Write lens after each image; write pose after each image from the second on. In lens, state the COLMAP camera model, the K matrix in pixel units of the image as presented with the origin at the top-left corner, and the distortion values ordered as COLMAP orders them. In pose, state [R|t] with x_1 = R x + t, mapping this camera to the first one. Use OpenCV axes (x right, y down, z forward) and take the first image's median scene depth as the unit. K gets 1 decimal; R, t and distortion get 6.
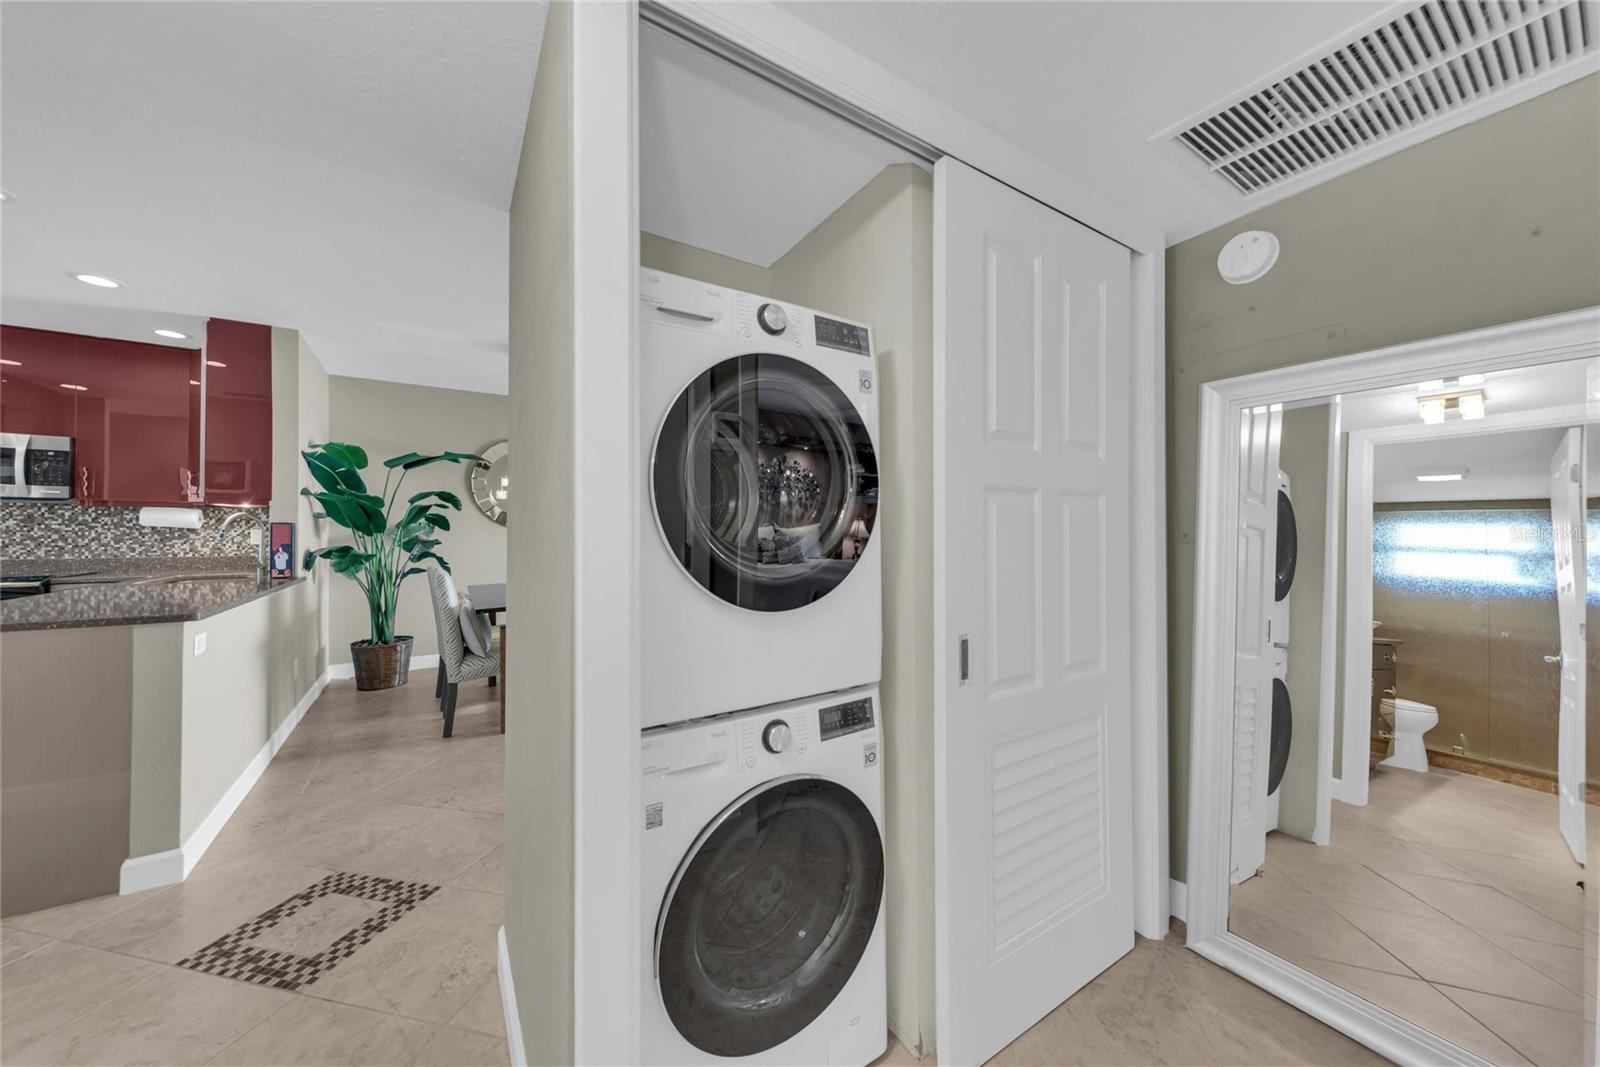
lens RADIAL K [[559.5, 0, 799.8], [0, 559.5, 528.7], [0, 0, 1]] dist [-0.001443, -0.000252]
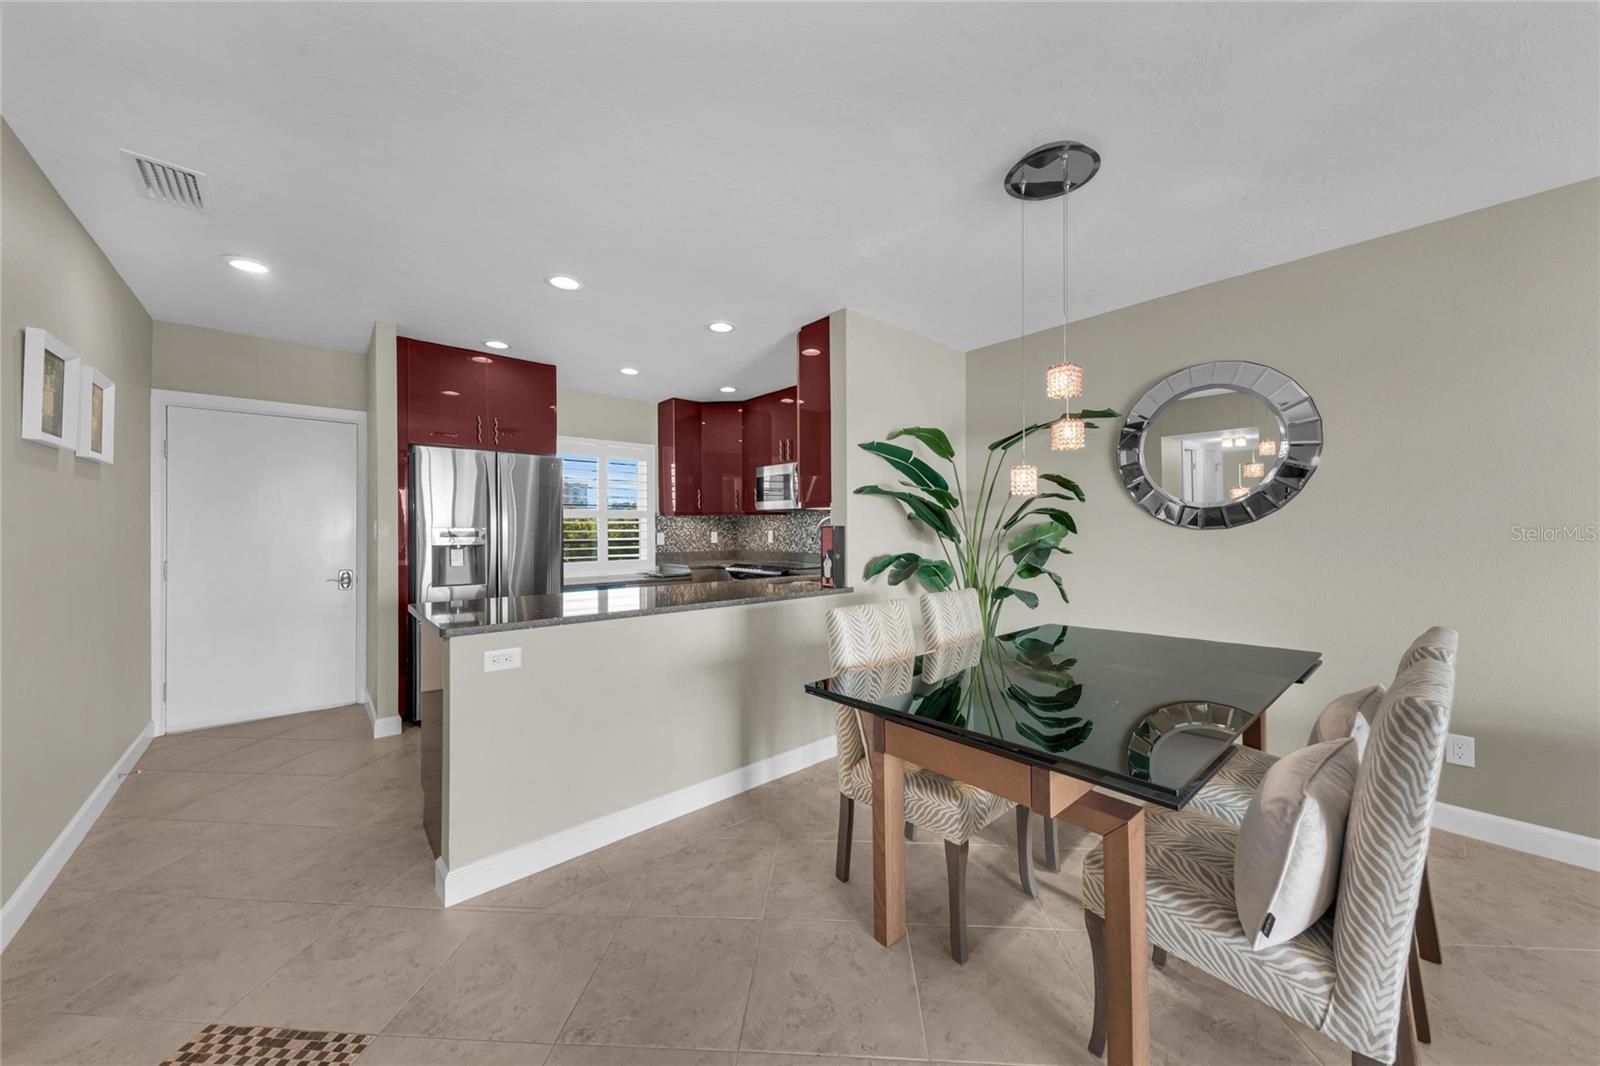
lens RADIAL K [[556.5, 0, 796.5], [0, 556.5, 538.5], [0, 0, 1]] dist [-0.000494, -0.000115]
pose [[0.158020, -0.000334, -0.987436, -0.050190], [0.005991, 0.999982, 0.000621, 0.009019], [0.987418, -0.006014, 0.158019, 0.824123]]
